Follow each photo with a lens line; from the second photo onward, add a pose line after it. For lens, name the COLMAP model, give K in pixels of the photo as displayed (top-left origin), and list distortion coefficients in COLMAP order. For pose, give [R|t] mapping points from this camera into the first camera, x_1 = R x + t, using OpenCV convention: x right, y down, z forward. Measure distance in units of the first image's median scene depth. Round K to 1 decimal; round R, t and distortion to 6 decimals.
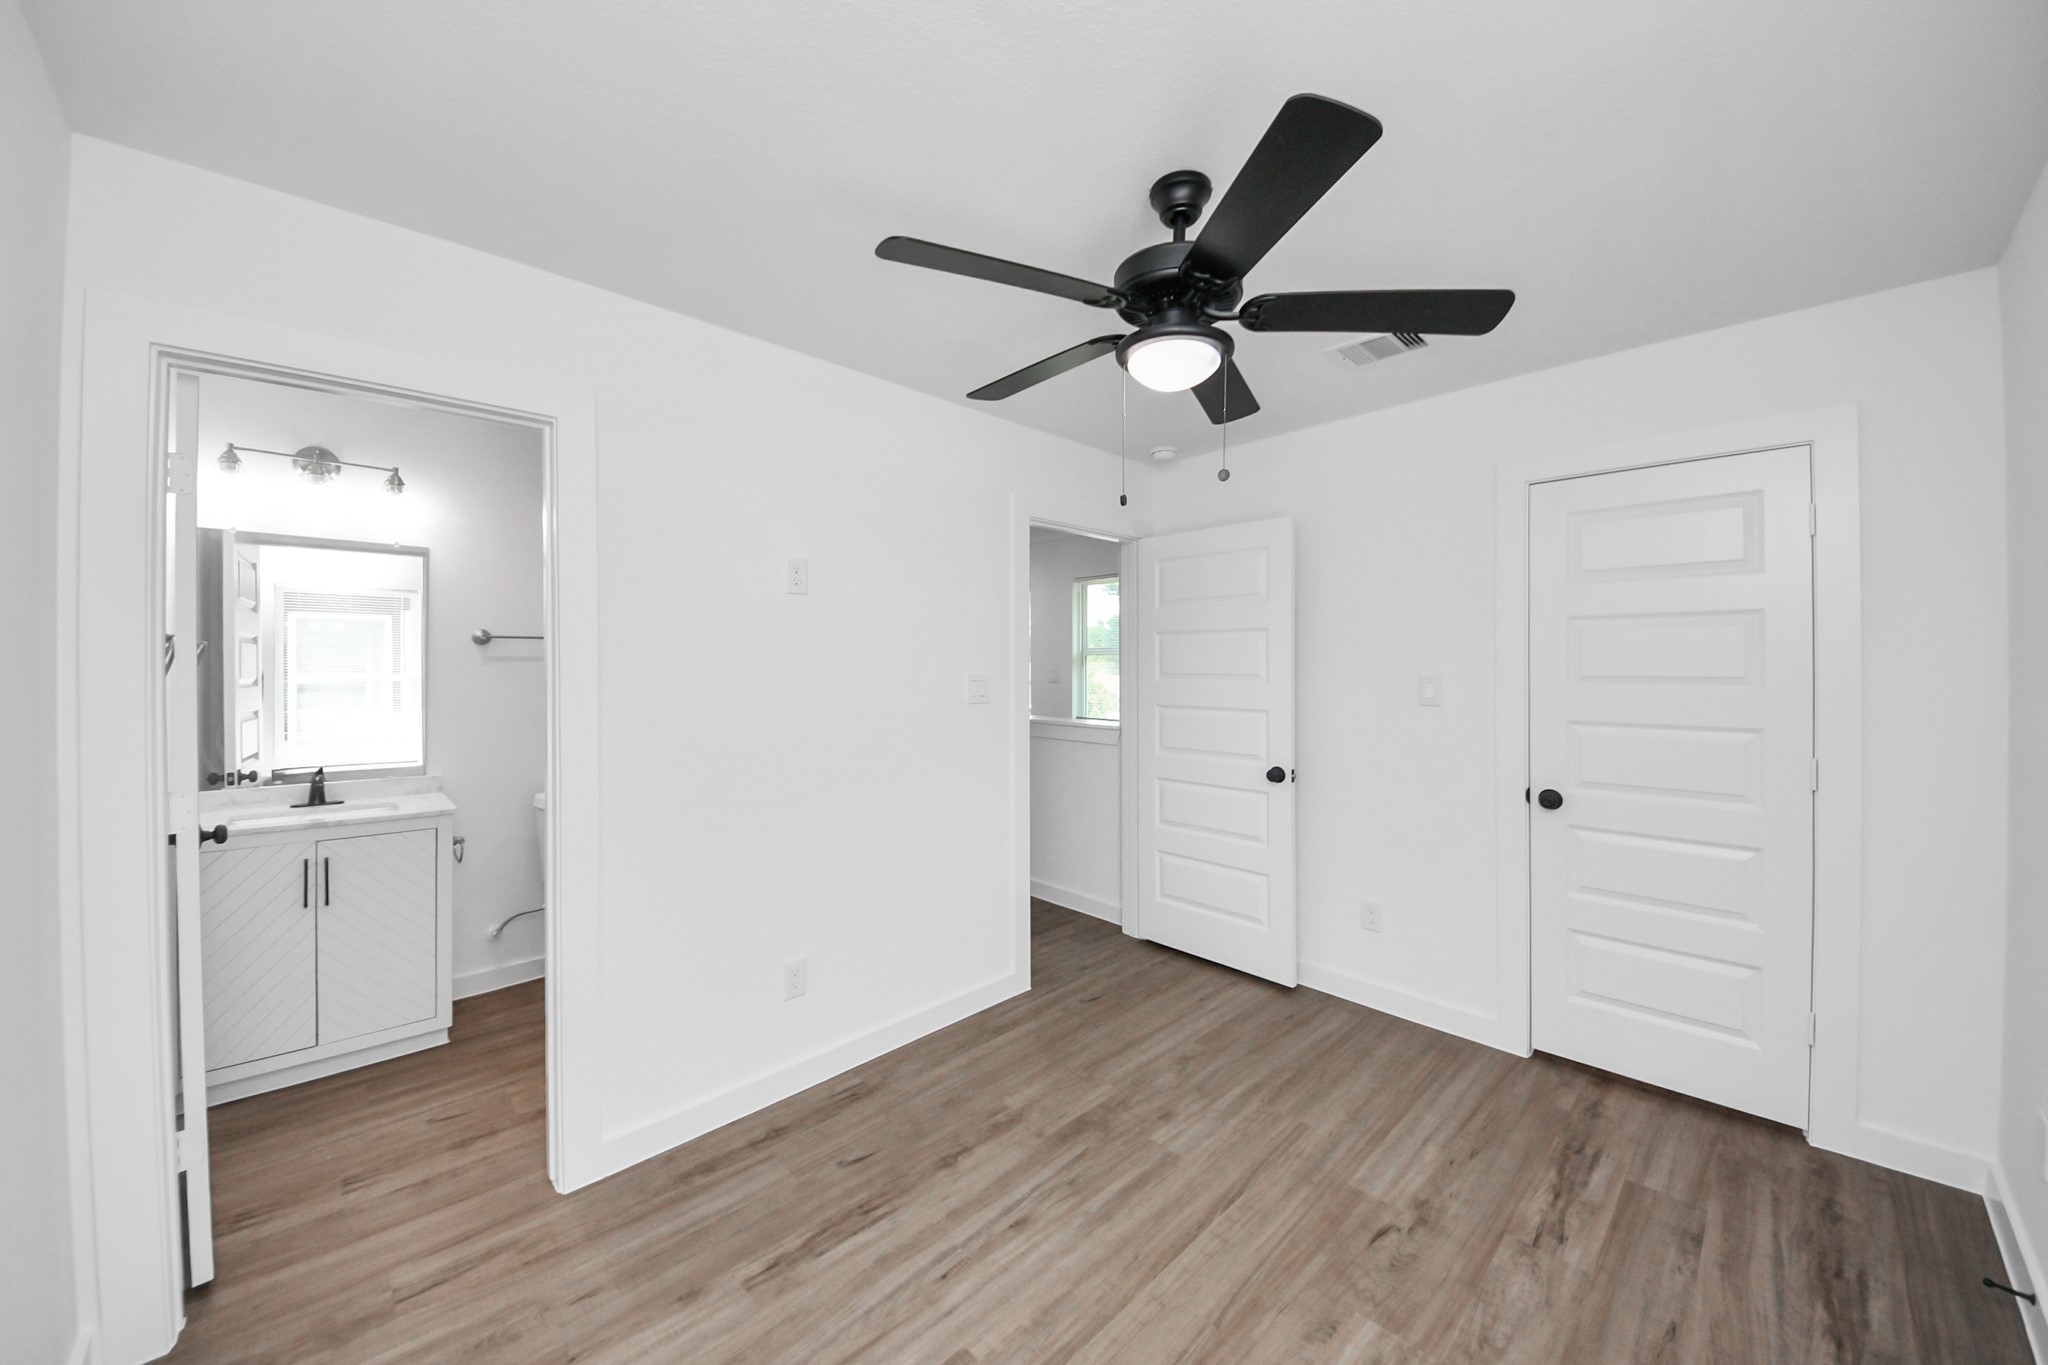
lens RADIAL K [[740.7, 0, 1018.7], [0, 740.7, 675.6], [0, 0, 1]] dist [0.055651, -0.024232]
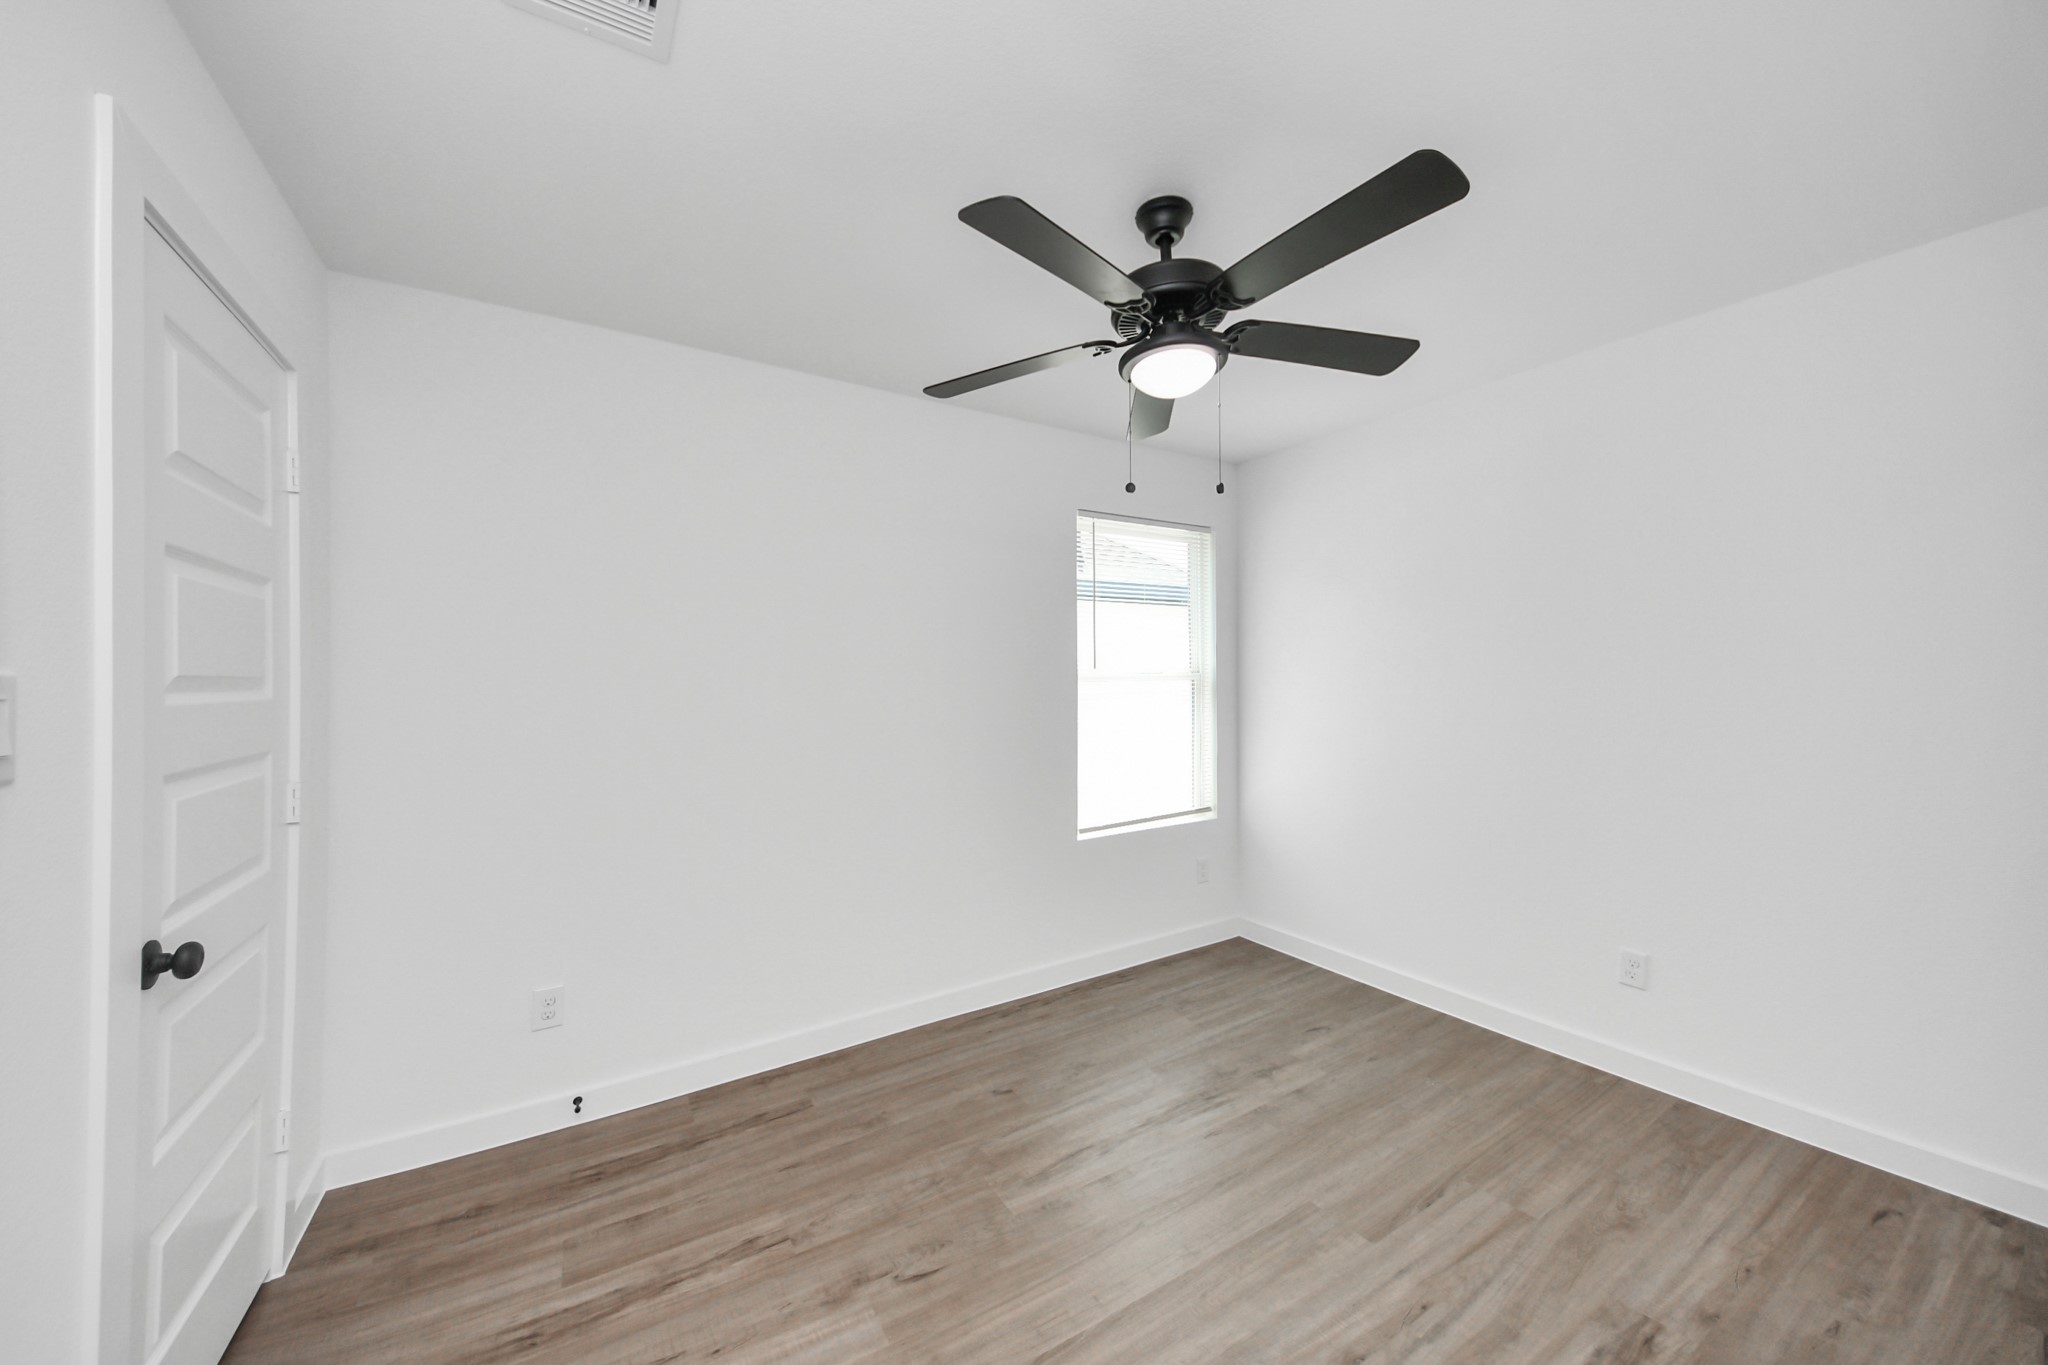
lens RADIAL K [[740.7, 0, 1018.7], [0, 740.7, 675.6], [0, 0, 1]] dist [0.055651, -0.024232]
pose [[-0.975377, 0.012758, 0.220173, 0.159195], [0.011688, 0.999913, -0.006159, 0.027737], [-0.220232, -0.003434, -0.975441, 1.926245]]
